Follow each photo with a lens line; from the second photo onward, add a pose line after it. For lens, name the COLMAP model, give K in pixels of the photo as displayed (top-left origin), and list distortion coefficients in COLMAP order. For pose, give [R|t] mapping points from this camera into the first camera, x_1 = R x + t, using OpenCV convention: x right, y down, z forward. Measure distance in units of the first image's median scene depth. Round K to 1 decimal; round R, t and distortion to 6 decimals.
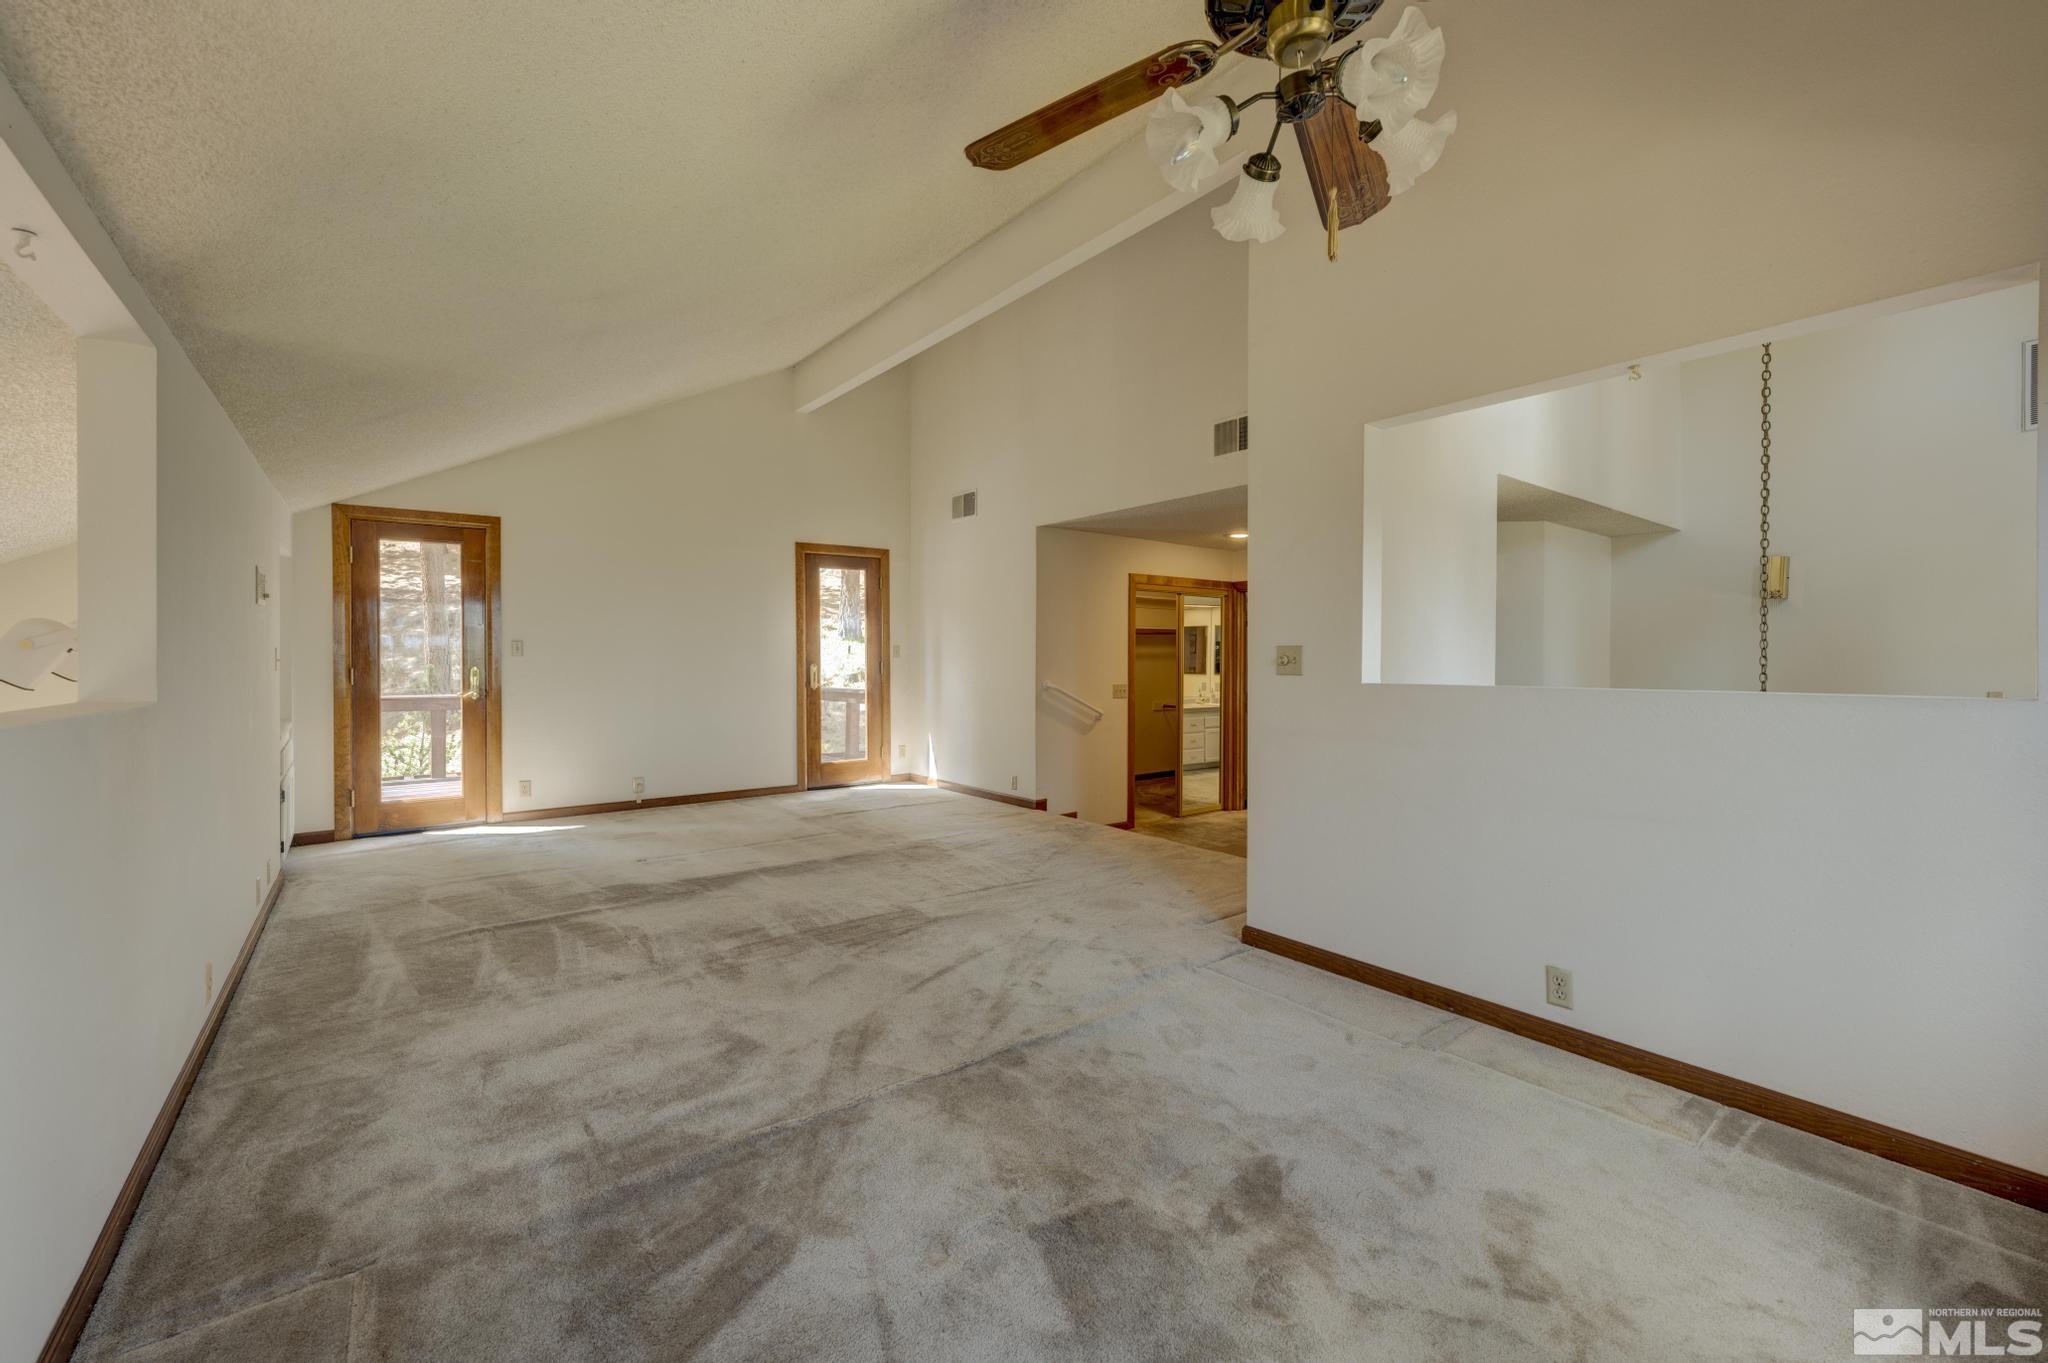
lens RADIAL K [[824.7, 0, 1008.8], [0, 824.7, 661.2], [0, 0, 1]] dist [-0.000547, -0.000713]
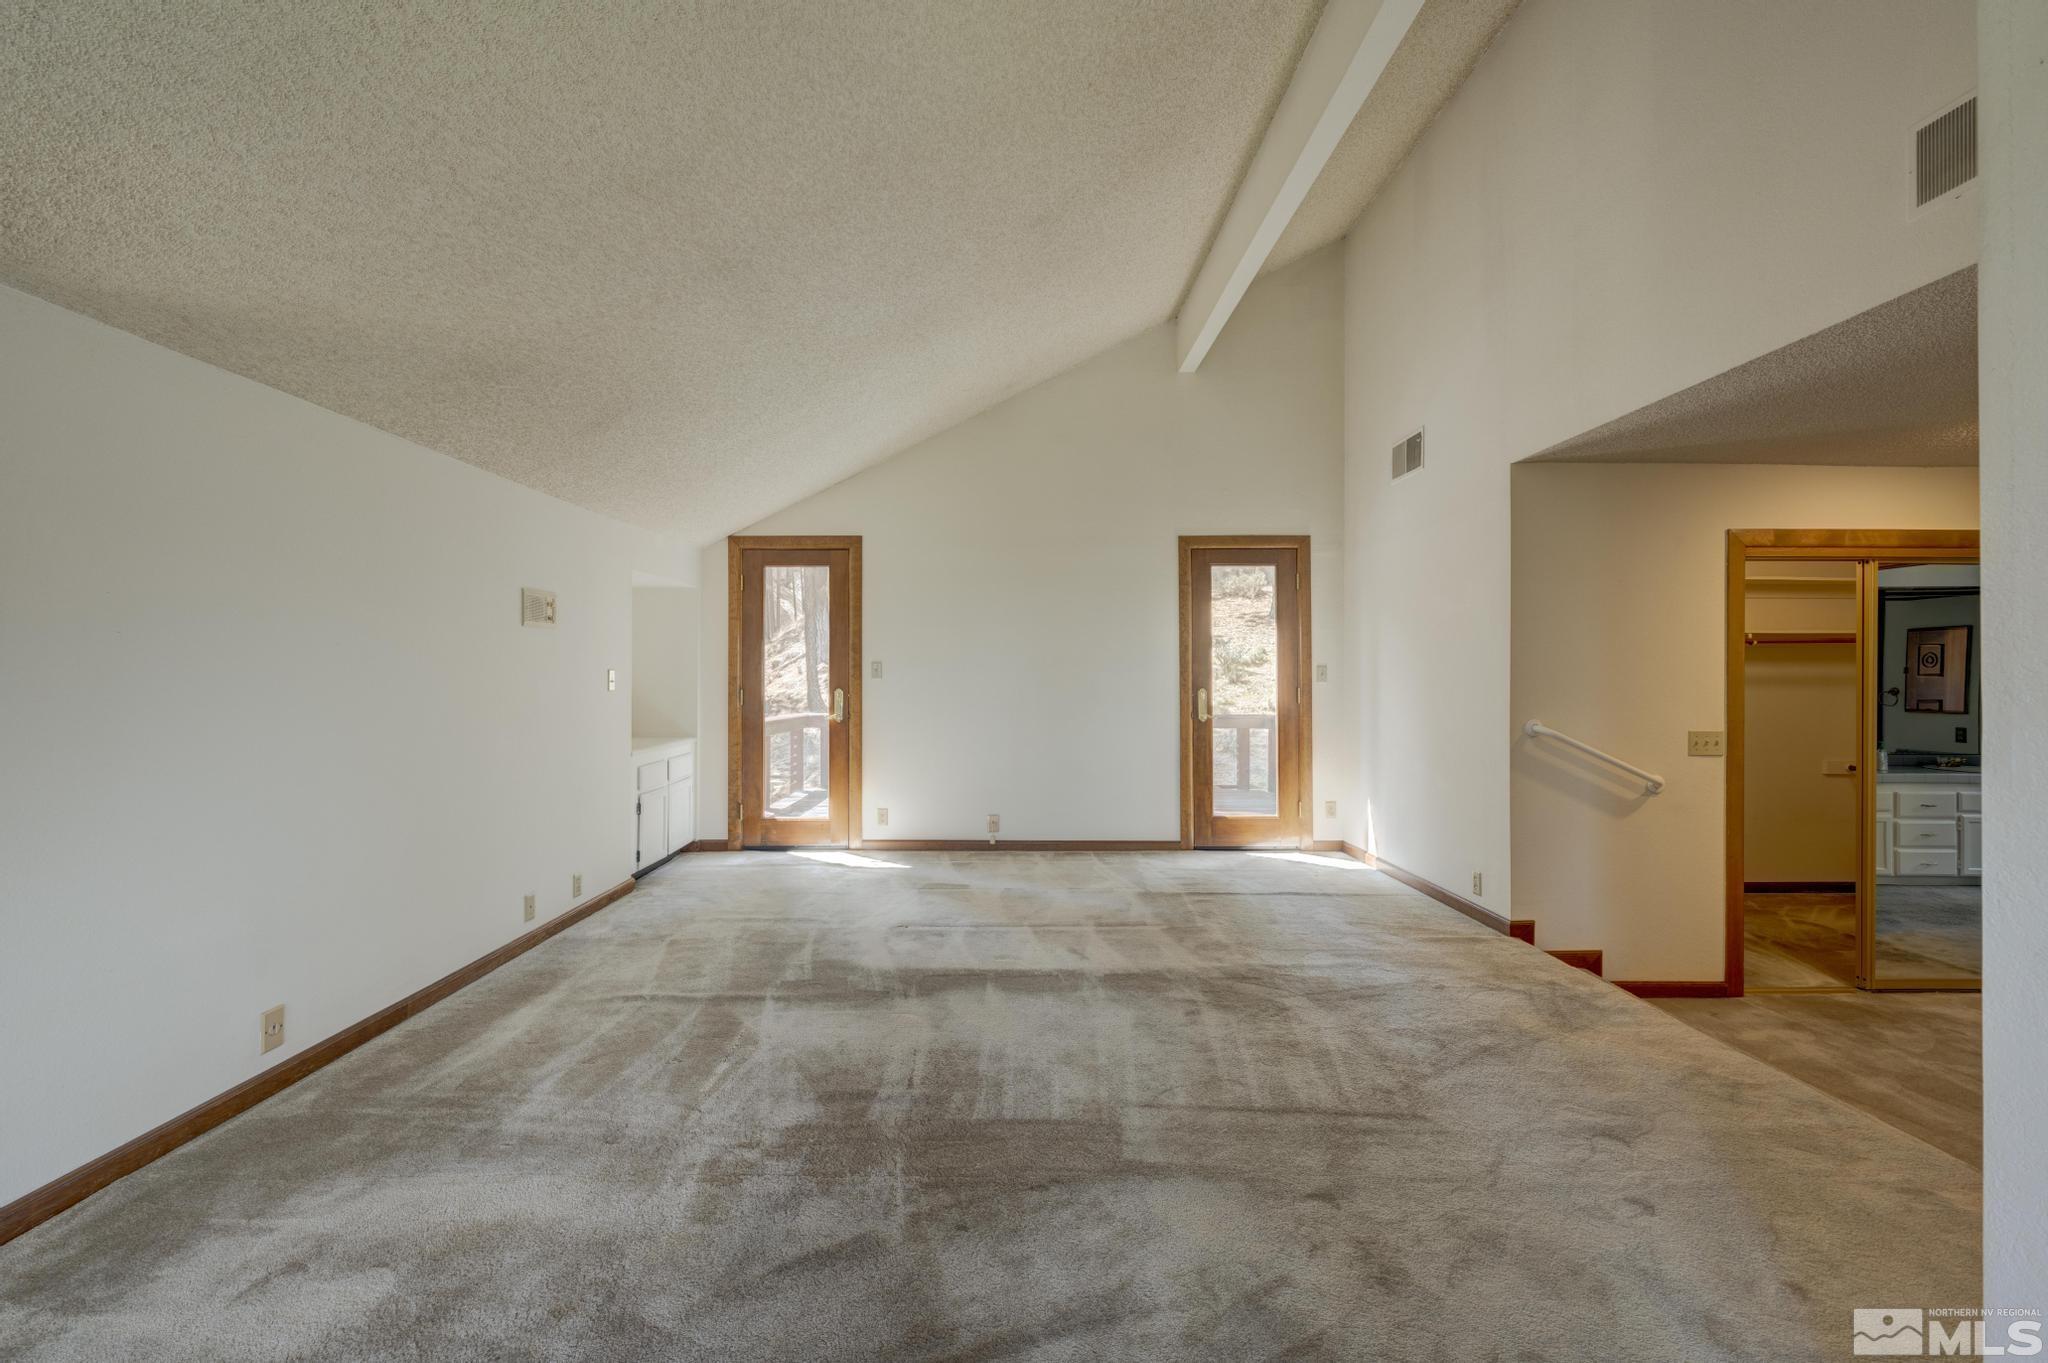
lens RADIAL K [[824.7, 0, 1010.7], [0, 824.7, 673.3], [0, 0, 1]] dist [-0.000547, -0.000713]
pose [[0.800064, -0.001460, -0.599913, 0.100972], [-0.006361, 0.999920, -0.010917, -0.002281], [0.599881, 0.012550, 0.799991, 0.299255]]
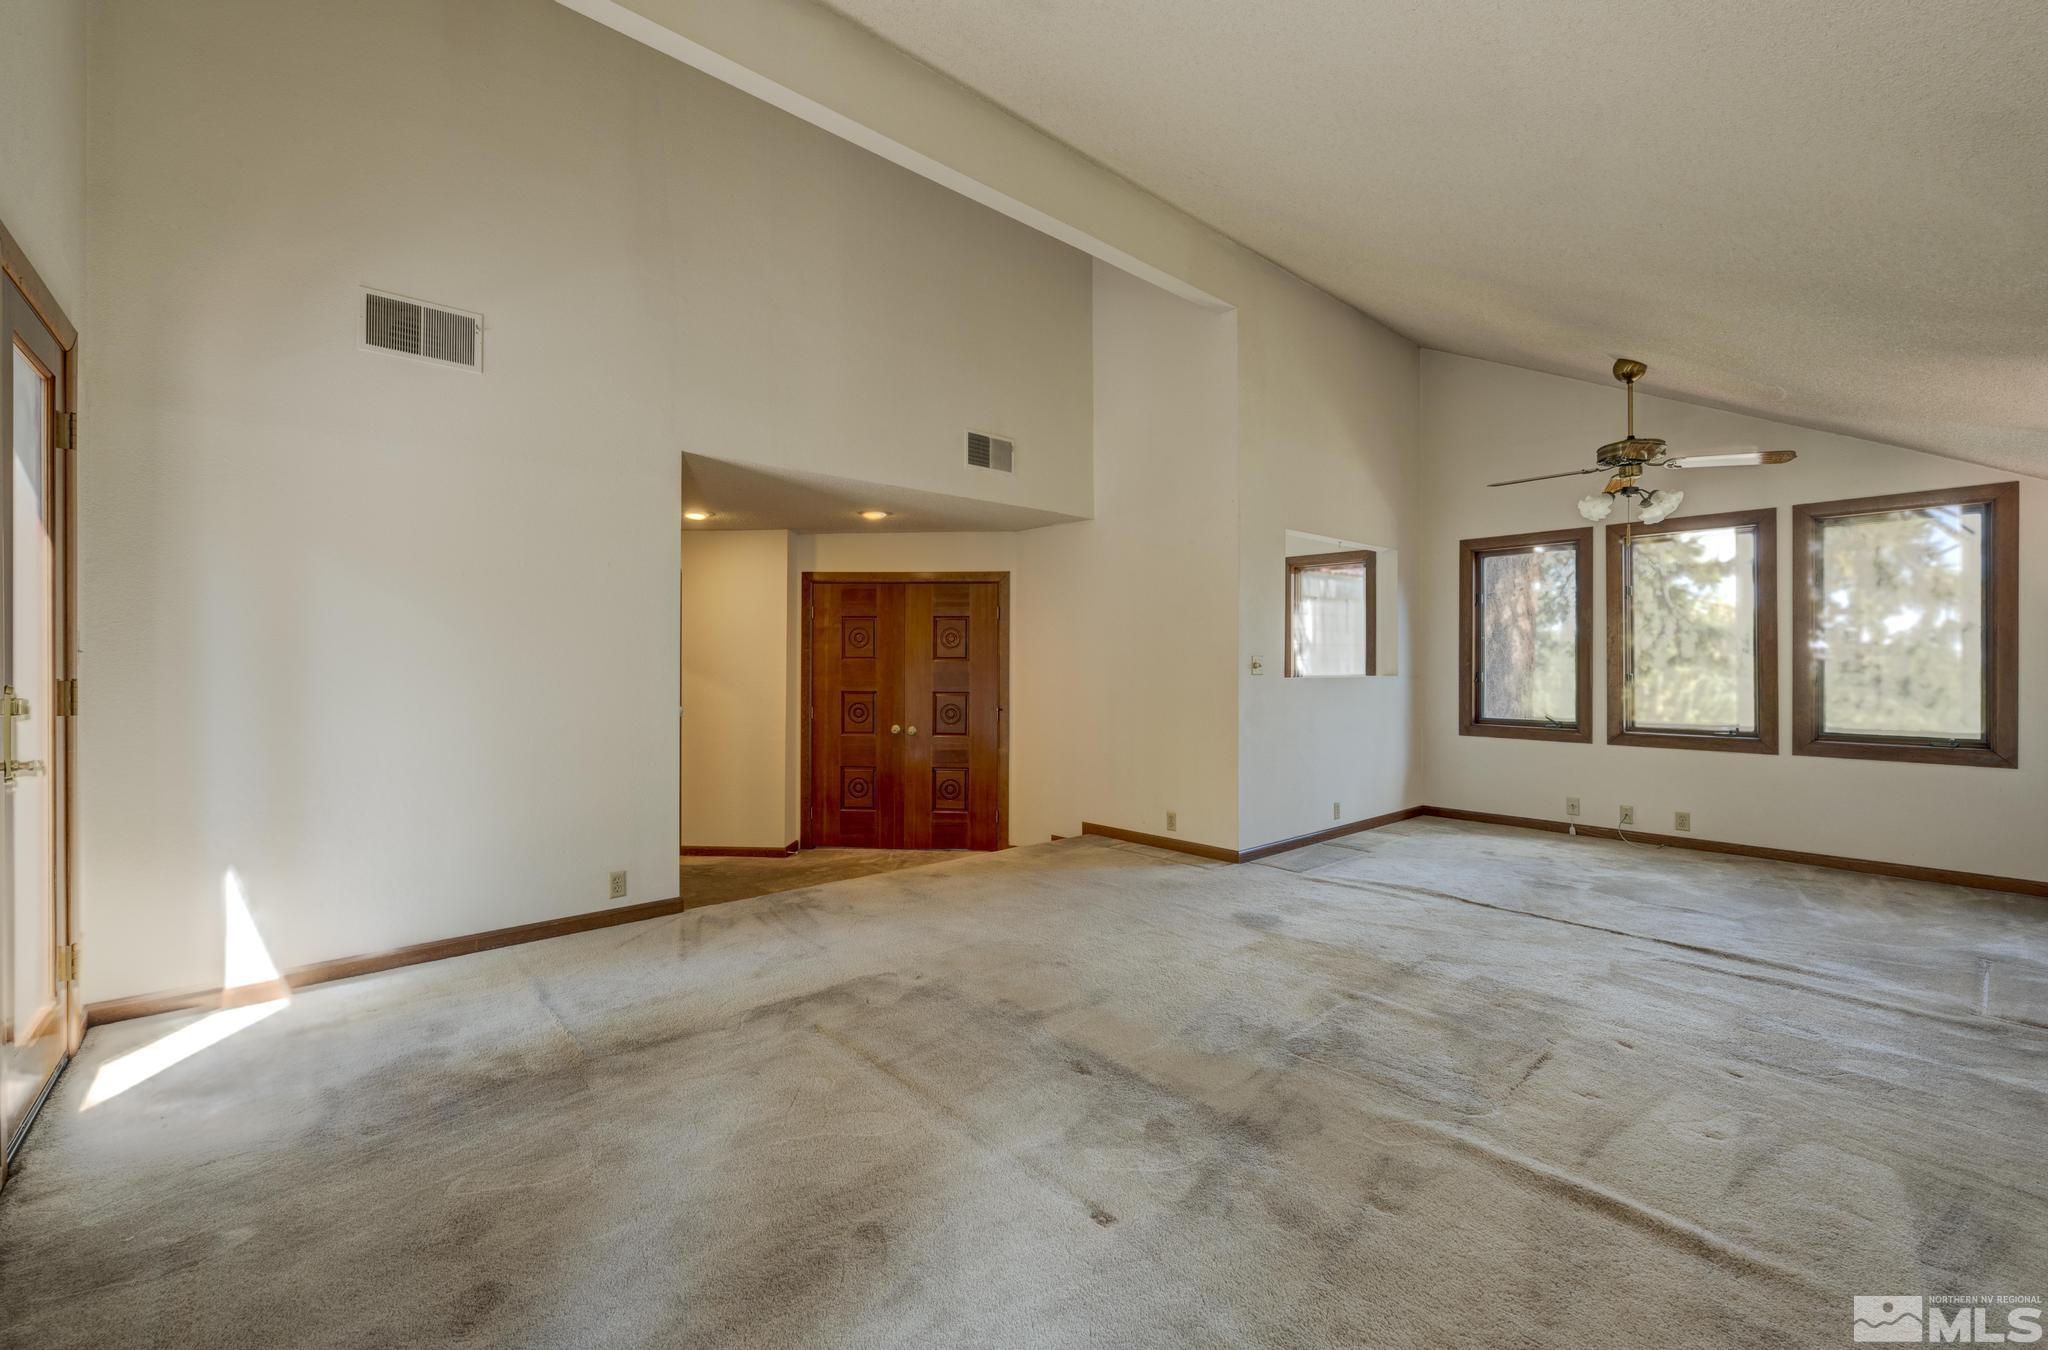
lens RADIAL K [[824.7, 0, 1017.8], [0, 824.7, 667.6], [0, 0, 1]] dist [-0.000547, -0.000713]
pose [[-0.068499, -0.005685, 0.997635, -0.589588], [0.005335, 0.999967, 0.006064, -0.004086], [-0.997637, 0.005738, -0.068466, 0.781914]]
